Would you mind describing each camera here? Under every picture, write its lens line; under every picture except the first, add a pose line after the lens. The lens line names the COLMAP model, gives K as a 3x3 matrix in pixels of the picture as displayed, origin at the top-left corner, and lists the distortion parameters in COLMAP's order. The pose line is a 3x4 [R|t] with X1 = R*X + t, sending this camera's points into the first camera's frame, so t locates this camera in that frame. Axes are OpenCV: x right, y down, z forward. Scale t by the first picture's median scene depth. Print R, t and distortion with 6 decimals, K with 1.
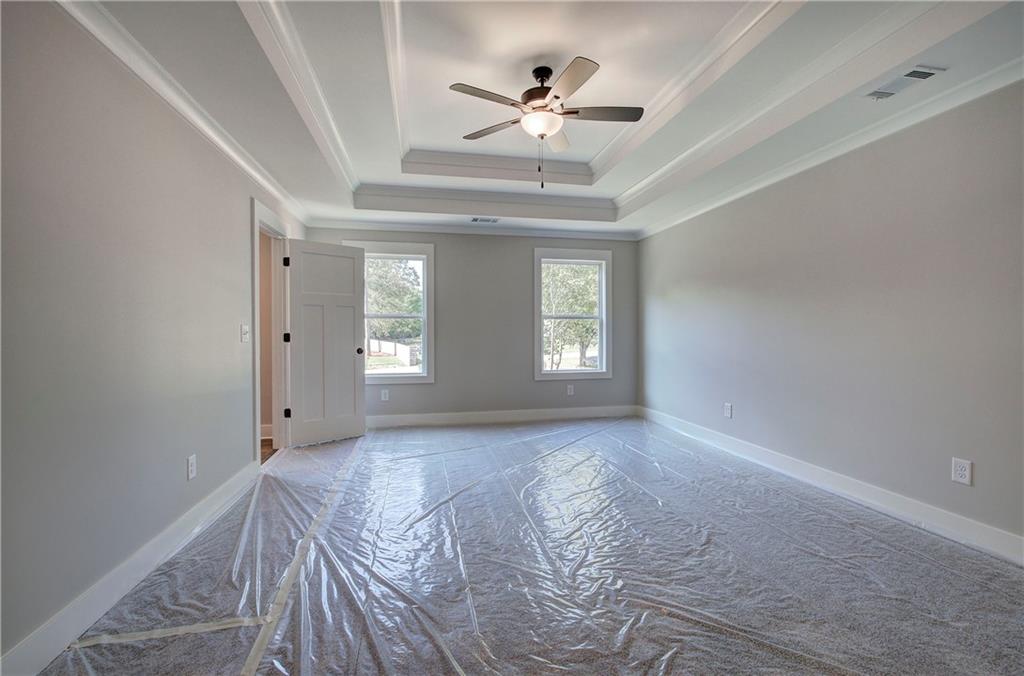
lens RADIAL K [[435.5, 0, 512.0], [0, 435.5, 338.0], [0, 0, 1]] dist [-0.000331, 0.000121]
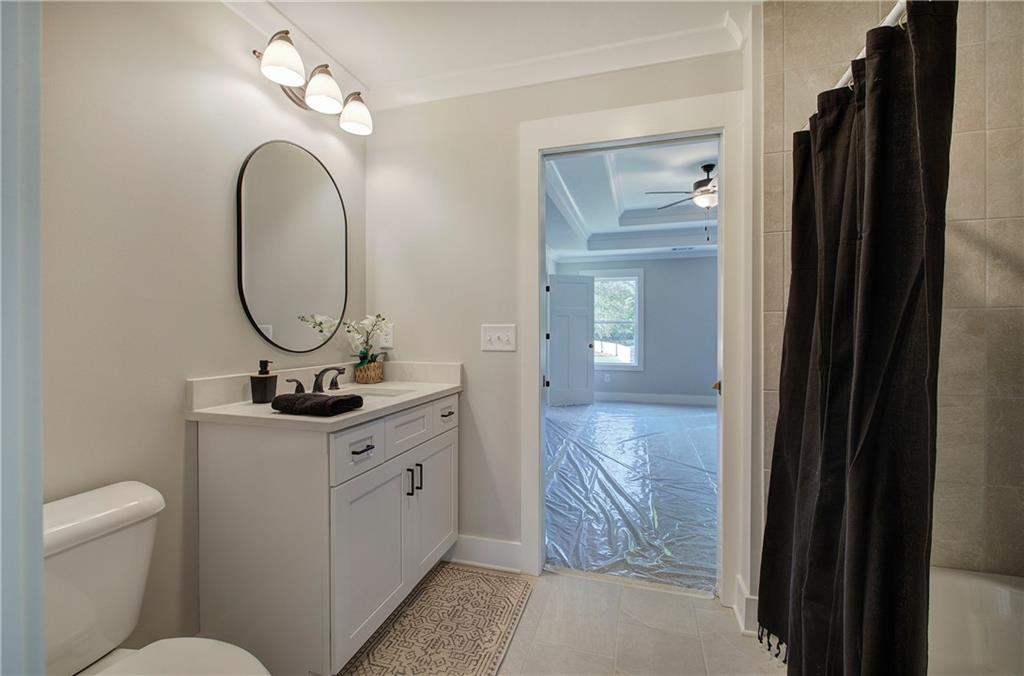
lens RADIAL K [[435.5, 0, 512.0], [0, 435.5, 338.0], [0, 0, 1]] dist [-0.000331, 0.000121]
pose [[0.878547, 0.005700, -0.477623, 0.123023], [-0.007401, 0.999971, -0.001679, 0.007079], [0.477599, 0.005010, 0.878563, -0.432371]]
